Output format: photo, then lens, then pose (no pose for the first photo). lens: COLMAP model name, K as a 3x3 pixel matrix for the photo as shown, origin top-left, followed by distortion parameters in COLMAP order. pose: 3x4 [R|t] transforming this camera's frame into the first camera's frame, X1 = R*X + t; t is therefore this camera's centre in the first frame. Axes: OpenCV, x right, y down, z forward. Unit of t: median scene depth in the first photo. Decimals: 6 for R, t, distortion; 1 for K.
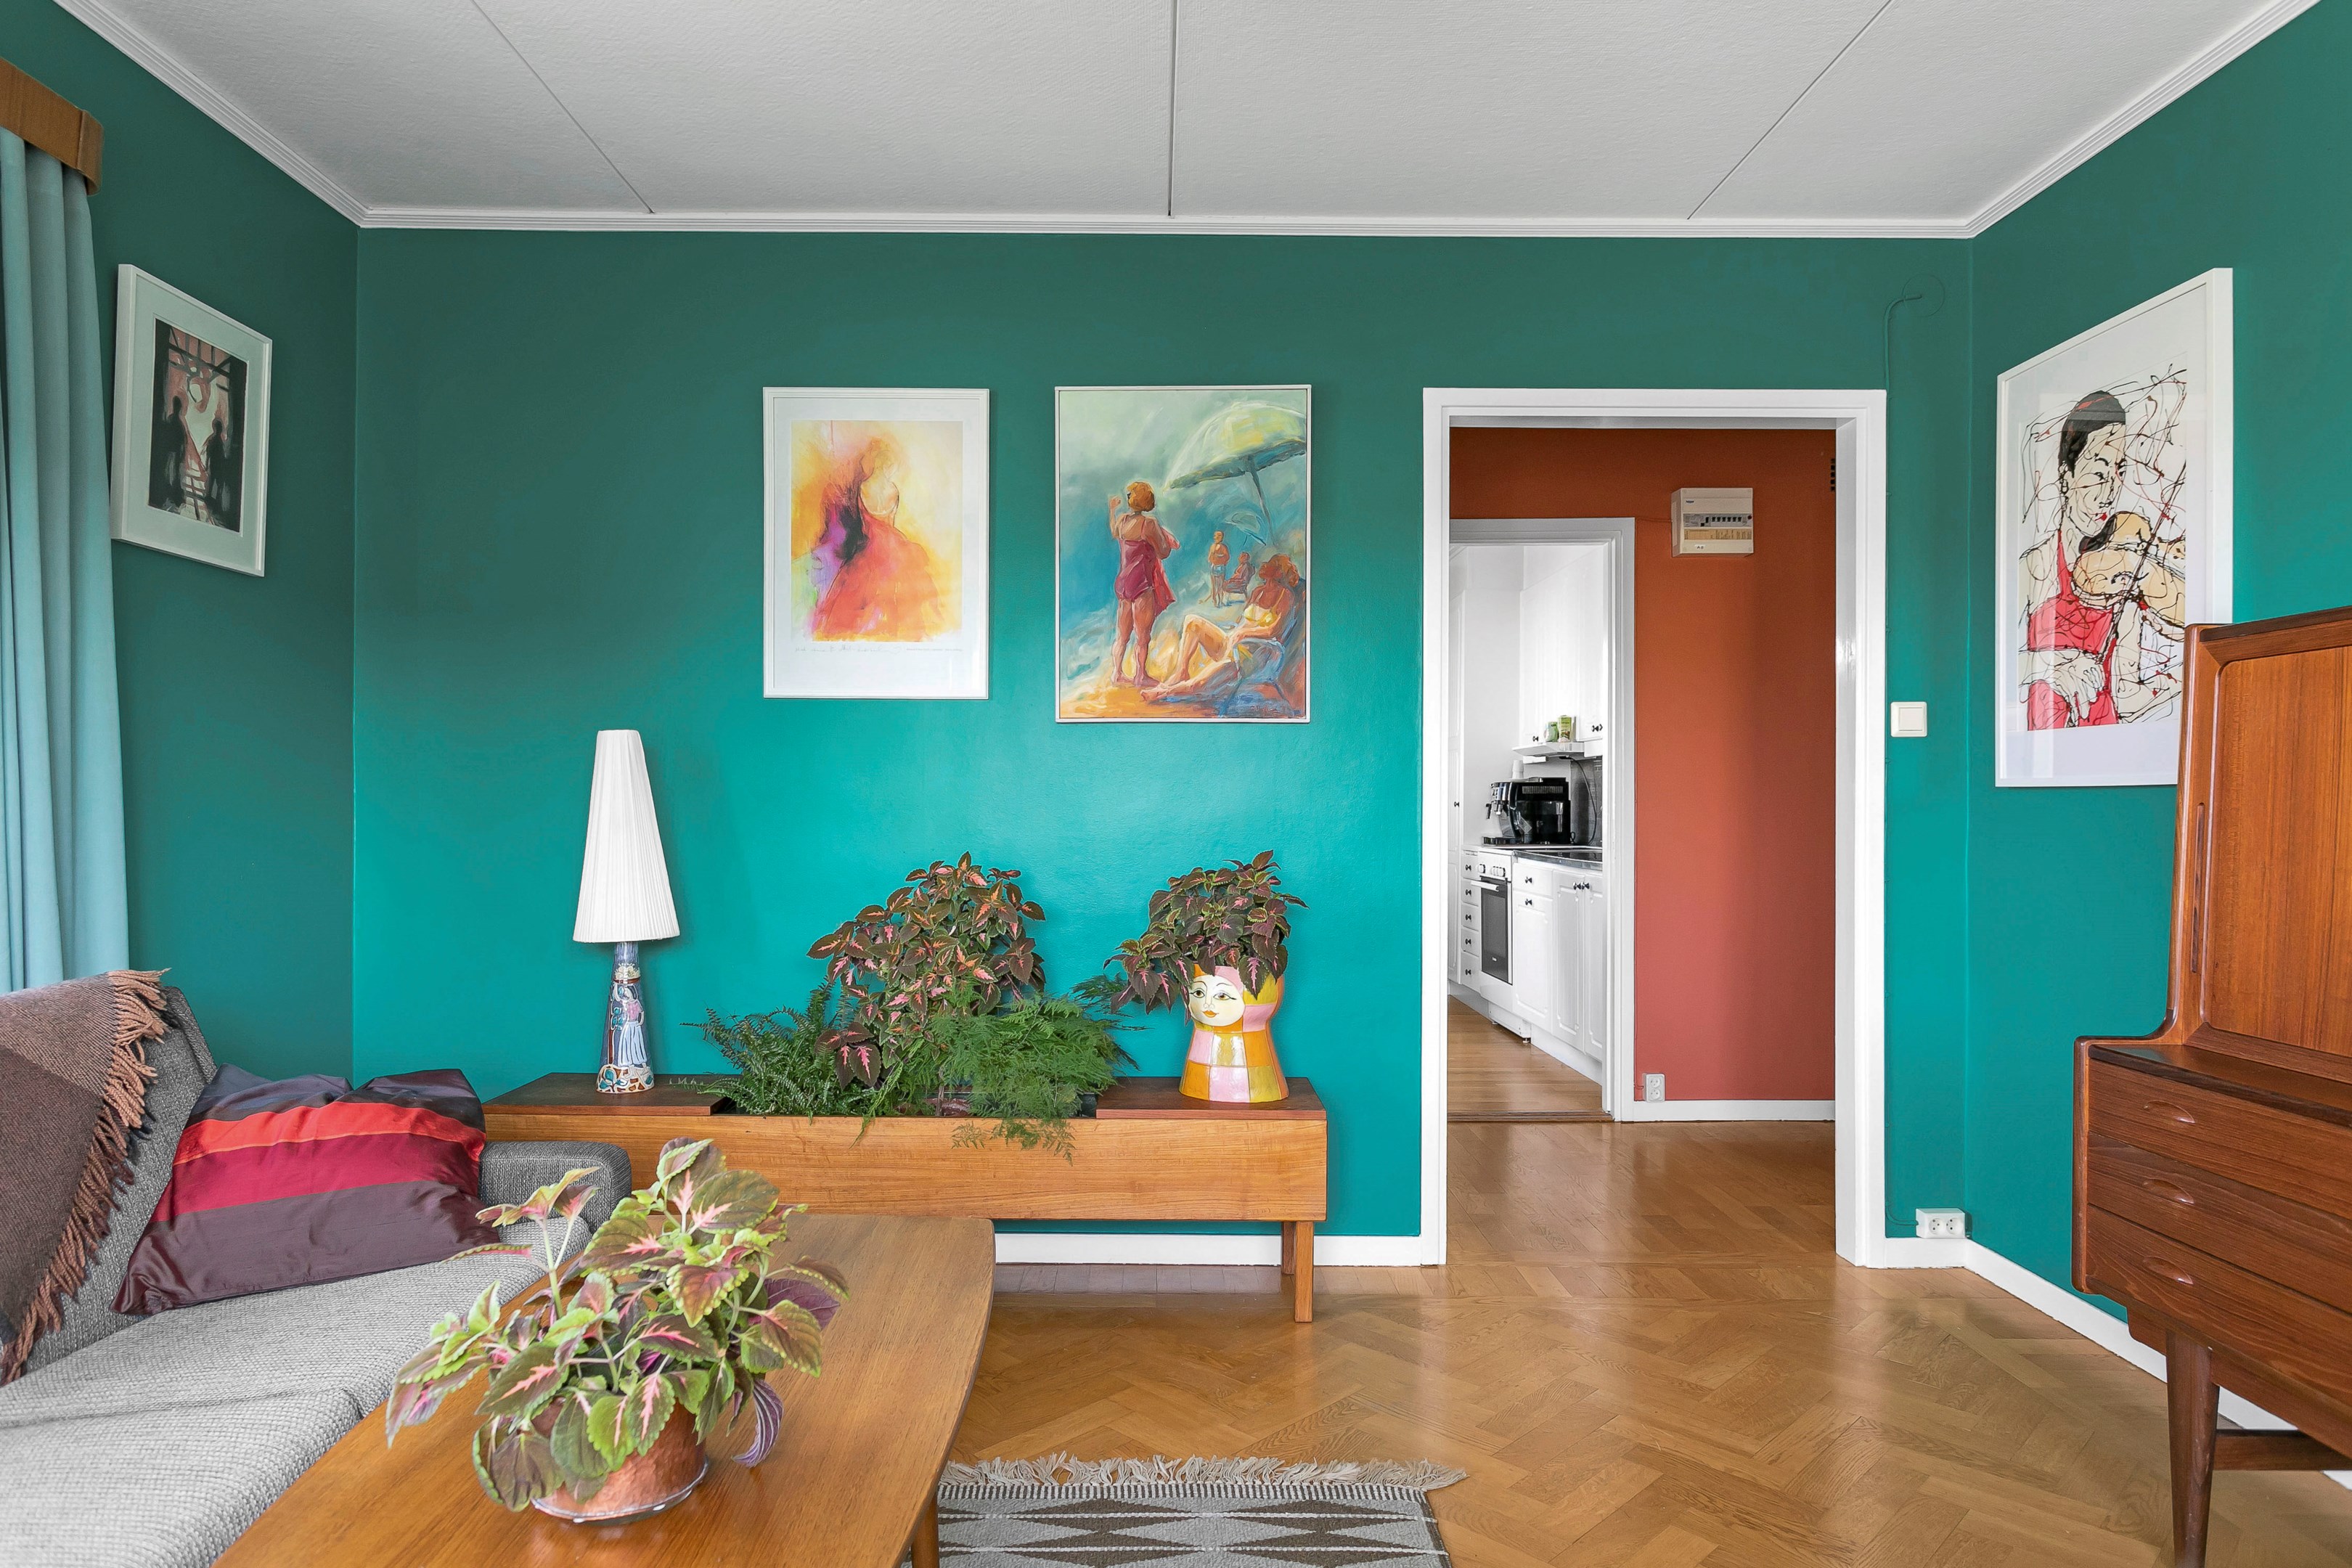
lens RADIAL K [[1438.0, 0, 1171.8], [0, 1438.0, 801.1], [0, 0, 1]] dist [-0.010247, 0.006849]
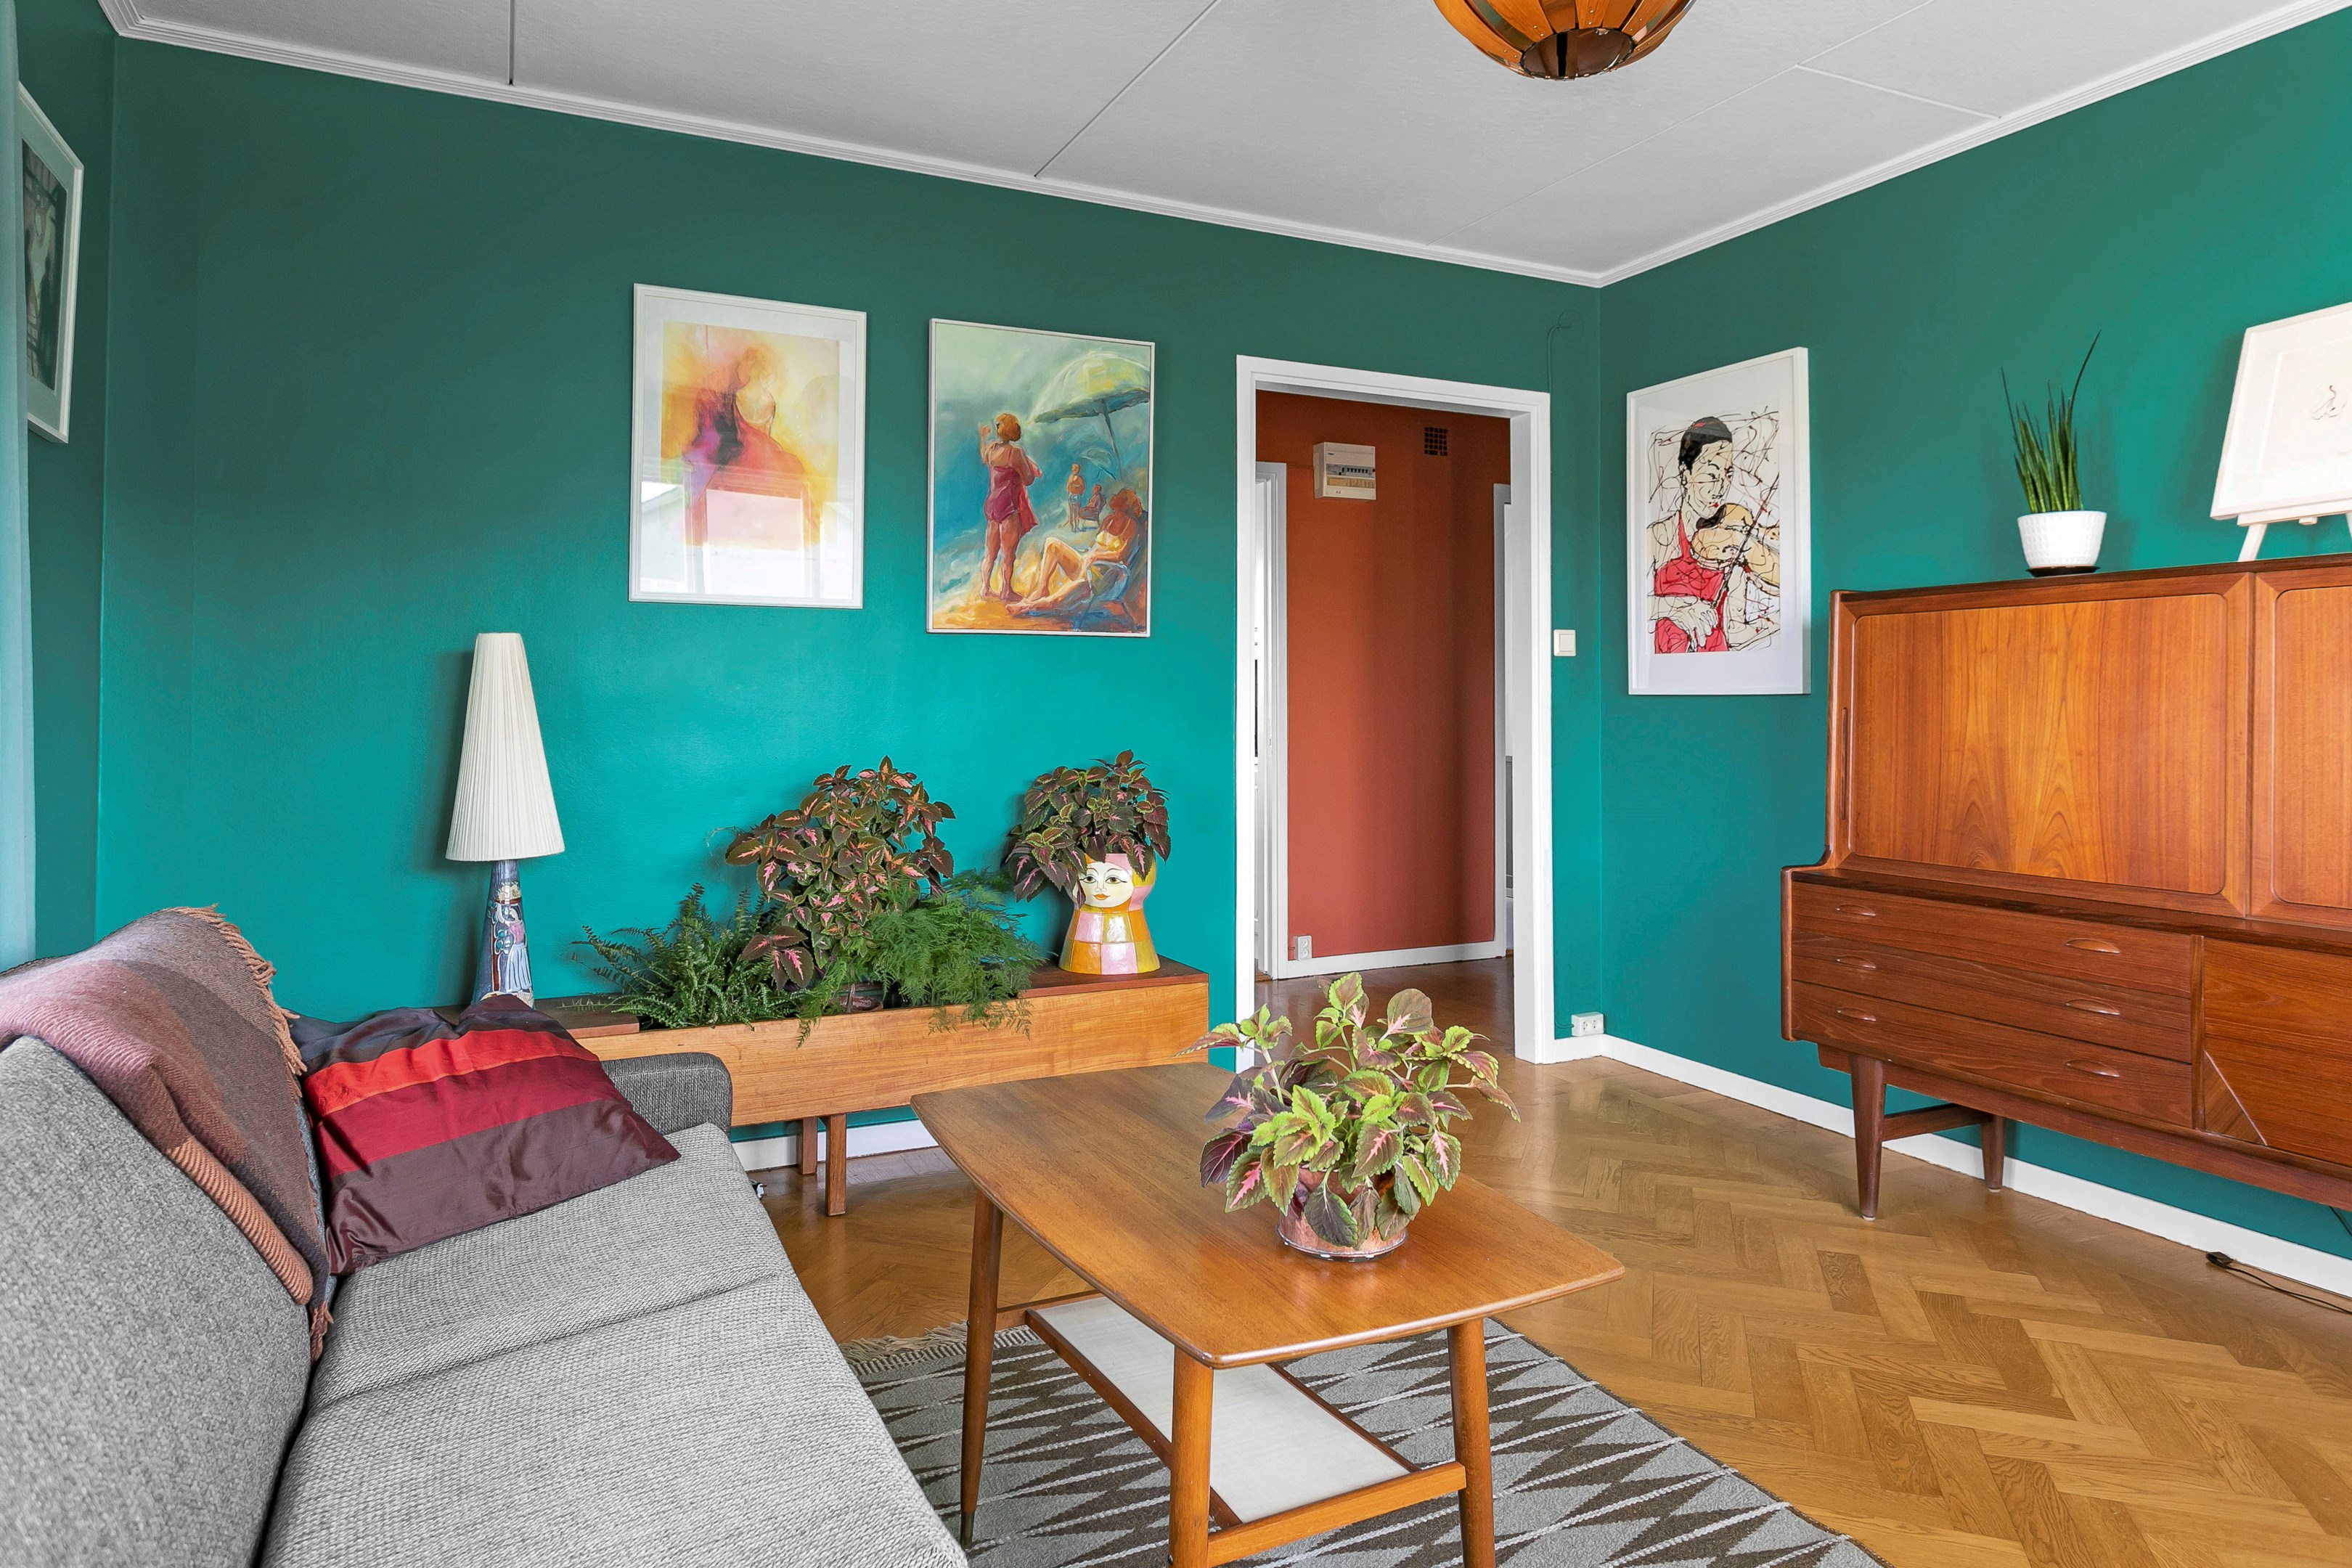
lens RADIAL K [[1438.0, 0, 1236.4], [0, 1438.0, 659.9], [0, 0, 1]] dist [-0.010247, 0.006849]
pose [[0.894164, 0.011861, 0.447583, -0.373646], [0.000552, 0.999619, -0.027594, -0.005477], [-0.447740, 0.024920, 0.893817, -0.050874]]
